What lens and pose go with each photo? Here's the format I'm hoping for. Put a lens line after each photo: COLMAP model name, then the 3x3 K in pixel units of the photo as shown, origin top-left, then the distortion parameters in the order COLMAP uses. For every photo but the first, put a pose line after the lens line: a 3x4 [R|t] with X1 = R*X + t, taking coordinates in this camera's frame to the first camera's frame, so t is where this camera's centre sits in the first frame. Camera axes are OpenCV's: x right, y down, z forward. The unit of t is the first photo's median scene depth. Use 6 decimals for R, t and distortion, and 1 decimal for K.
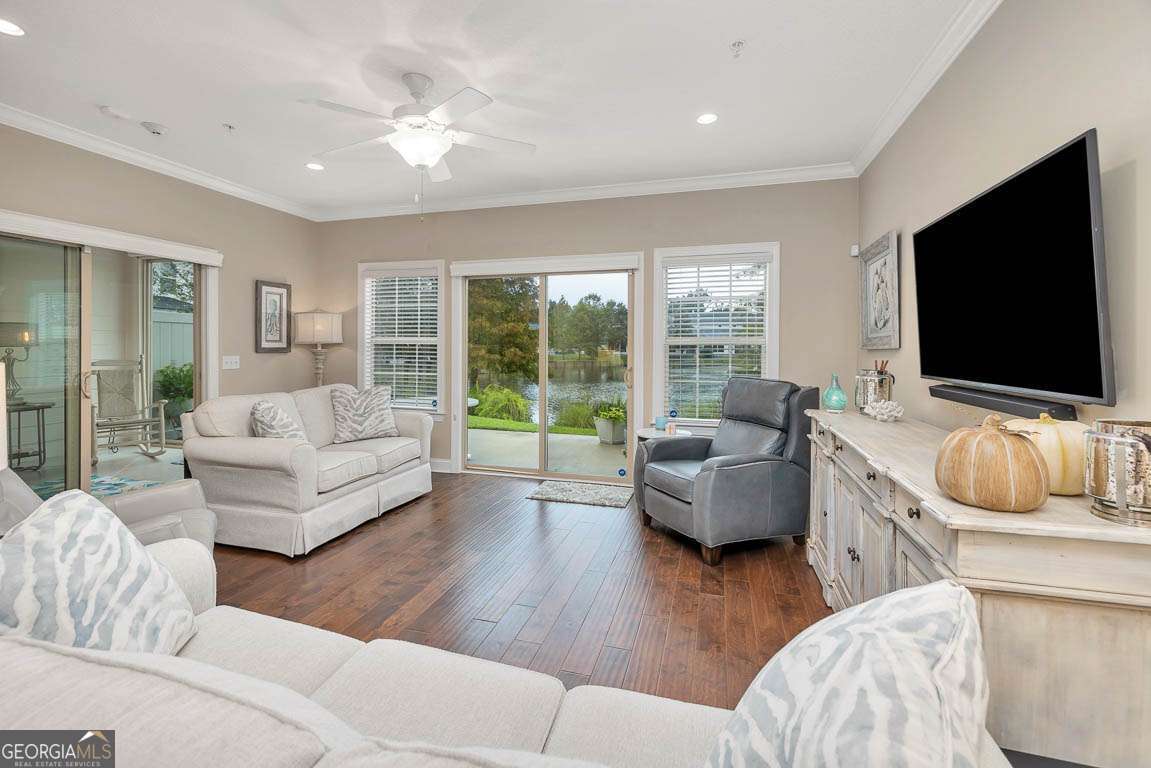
lens RADIAL K [[501.5, 0, 570.0], [0, 501.5, 340.6], [0, 0, 1]] dist [-0.000137, -0.000025]
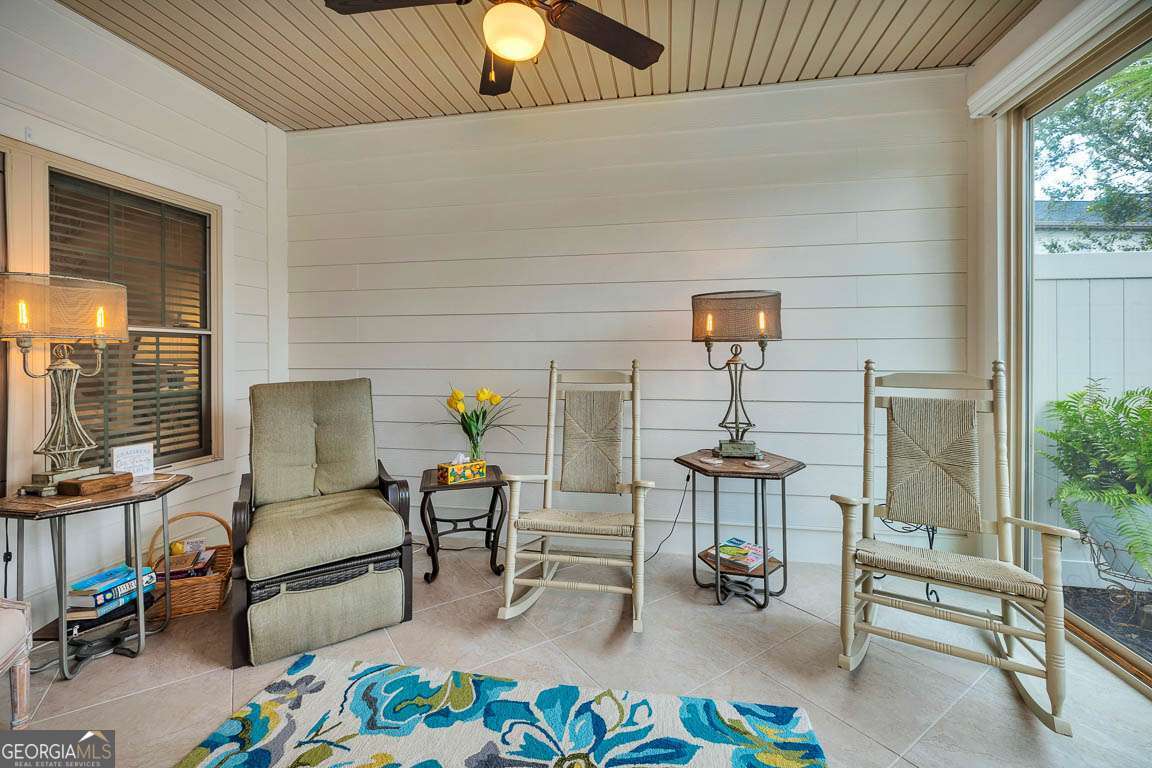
lens RADIAL K [[501.9, 0, 568.3], [0, 501.9, 352.3], [0, 0, 1]] dist [-0.000137, -0.000025]
pose [[0.091426, -0.001338, -0.995811, -0.499551], [0.006865, 0.999976, -0.000713, 0.018155], [0.995788, -0.006771, 0.091433, 0.631668]]
